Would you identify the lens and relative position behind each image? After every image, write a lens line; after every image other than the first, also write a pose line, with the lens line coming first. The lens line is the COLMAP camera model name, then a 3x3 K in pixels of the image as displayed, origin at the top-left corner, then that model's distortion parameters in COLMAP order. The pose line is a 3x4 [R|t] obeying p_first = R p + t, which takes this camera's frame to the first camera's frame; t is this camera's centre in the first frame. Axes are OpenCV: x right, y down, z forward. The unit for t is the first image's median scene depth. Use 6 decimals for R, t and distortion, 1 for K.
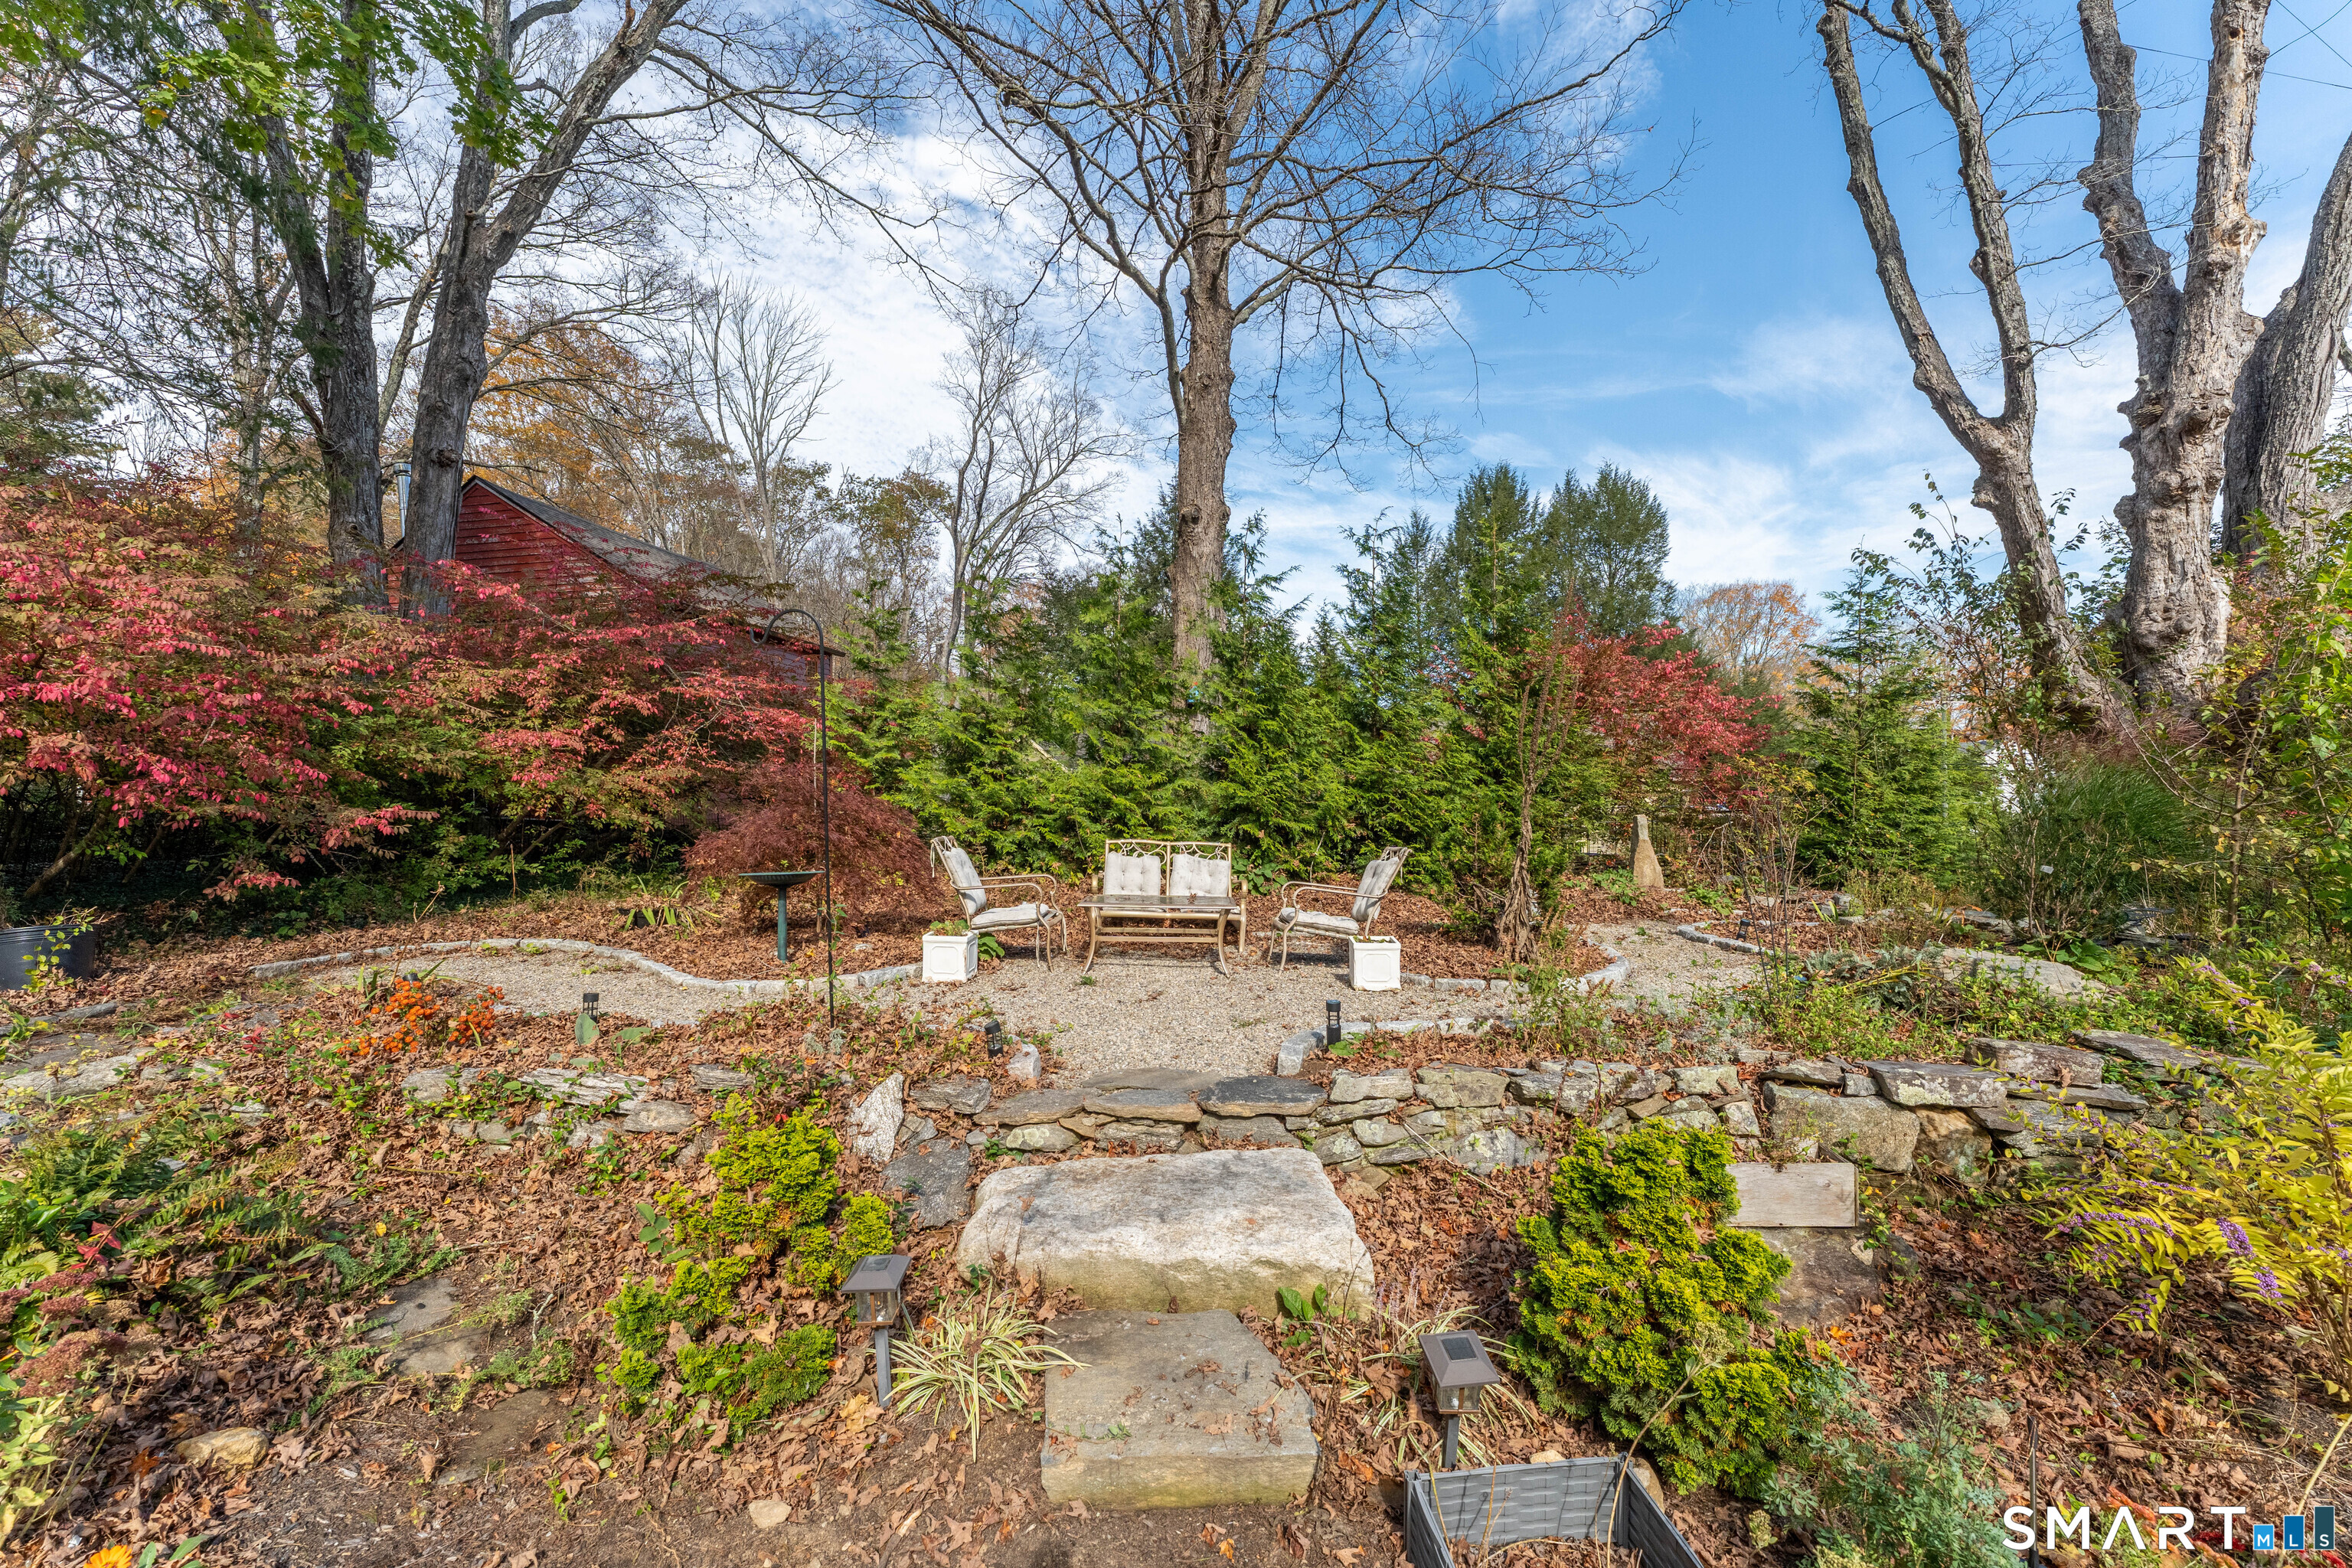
lens RADIAL K [[959.5, 0, 1182.4], [0, 959.5, 780.6], [0, 0, 1]] dist [-0.007103, 0.000184]
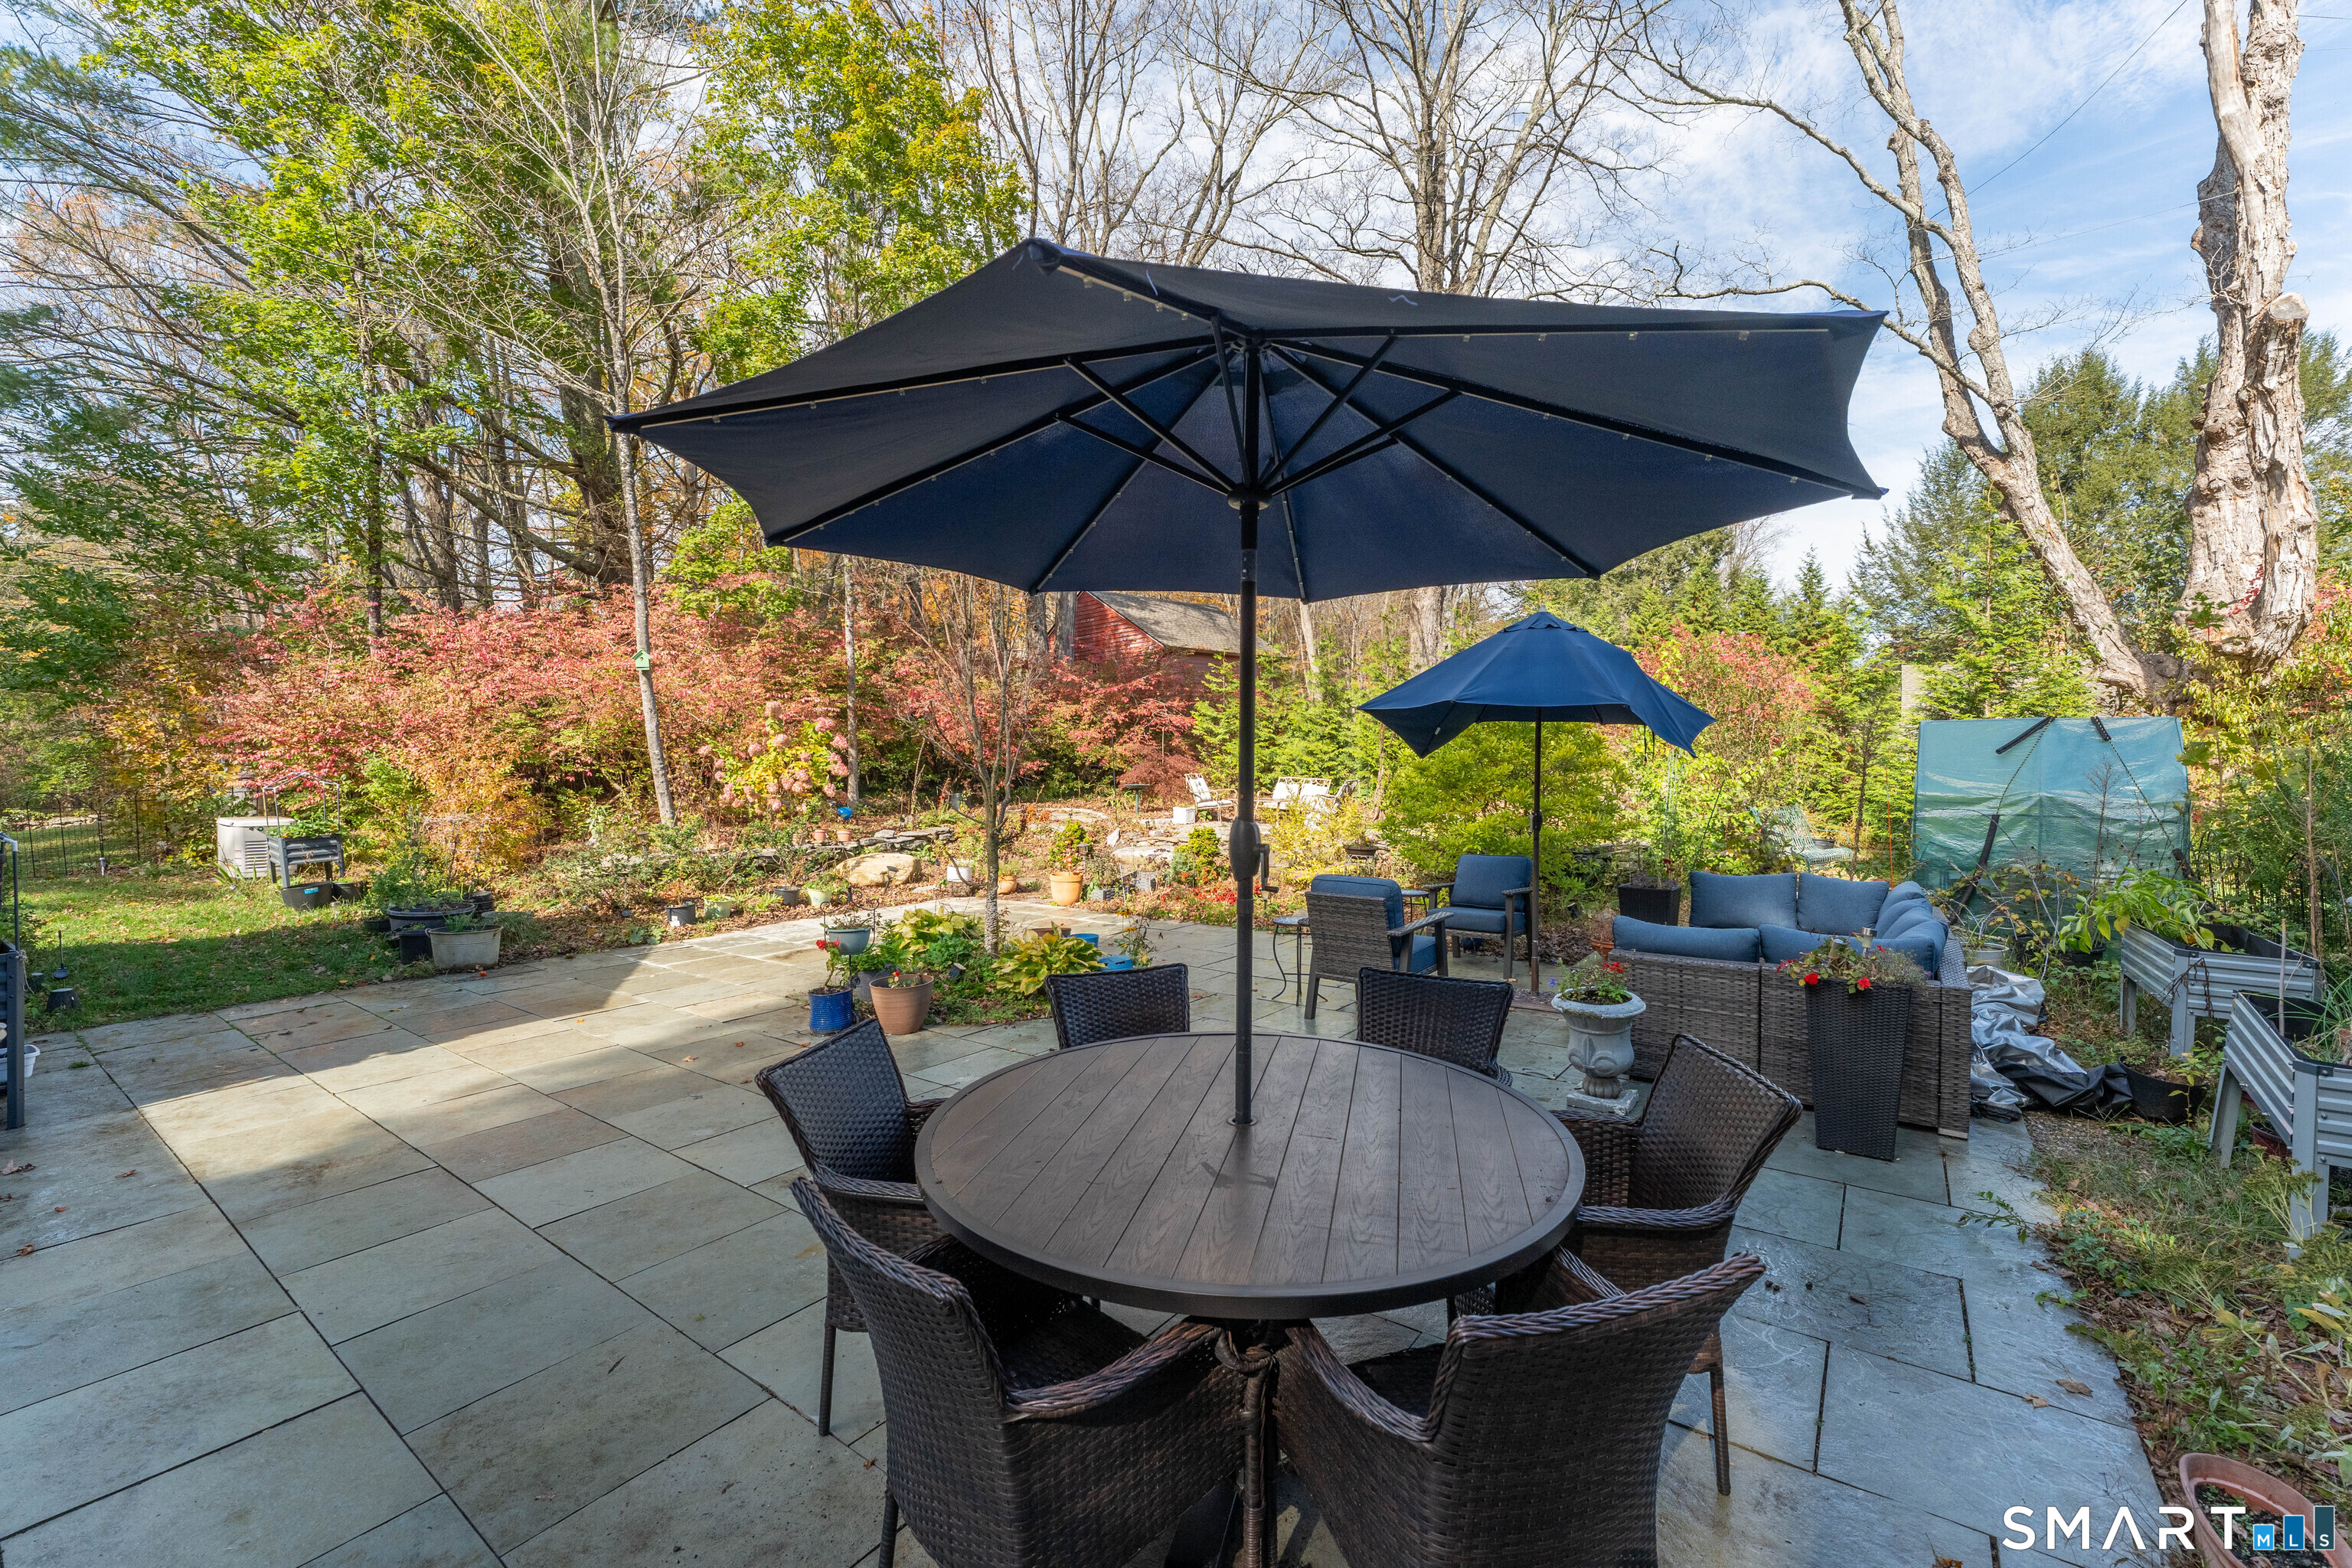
lens RADIAL K [[959.5, 0, 1145.6], [0, 959.5, 794.1], [0, 0, 1]] dist [-0.007103, 0.000184]
pose [[0.811988, 0.023355, -0.583207, 0.822405], [0.013515, 0.998179, 0.058789, -0.028190], [0.583518, -0.055618, 0.810193, -0.847354]]
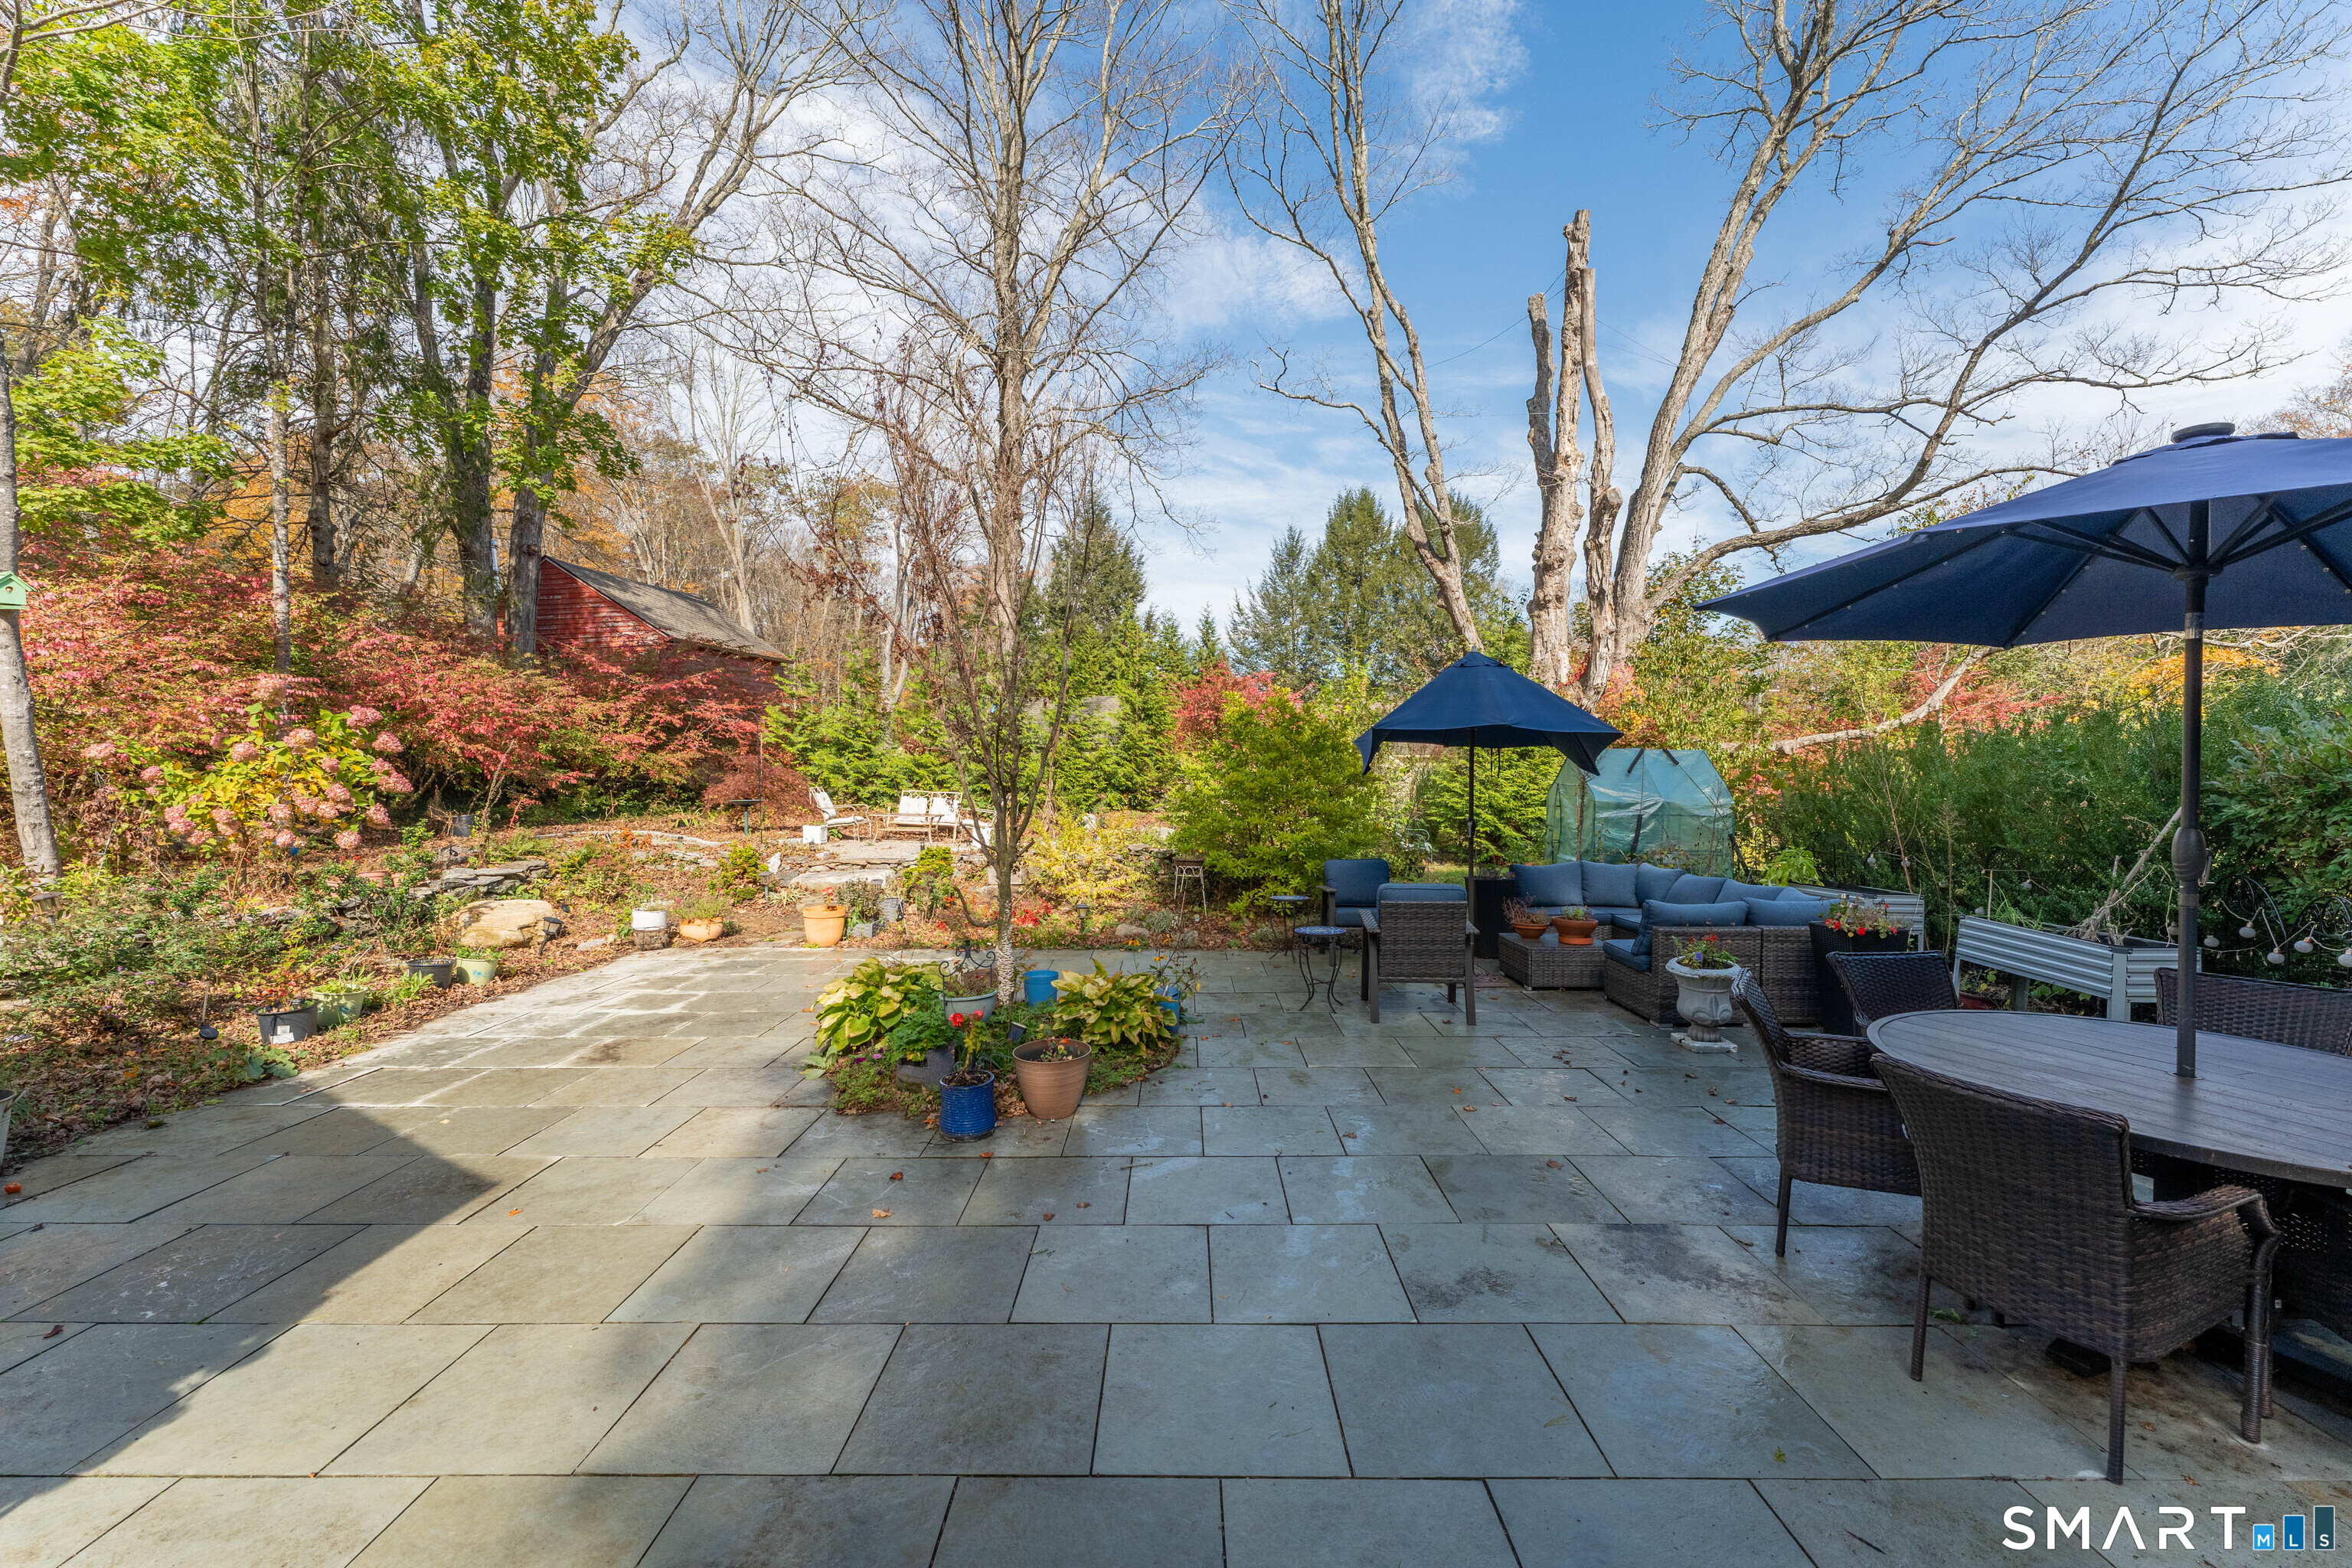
lens RADIAL K [[959.5, 0, 1166.3], [0, 959.5, 775.8], [0, 0, 1]] dist [-0.007103, 0.000184]
pose [[0.999843, 0.009842, 0.014701, 0.393703], [-0.010236, 0.999585, 0.026932, -0.027309], [-0.014430, -0.027079, 0.999529, -0.929356]]
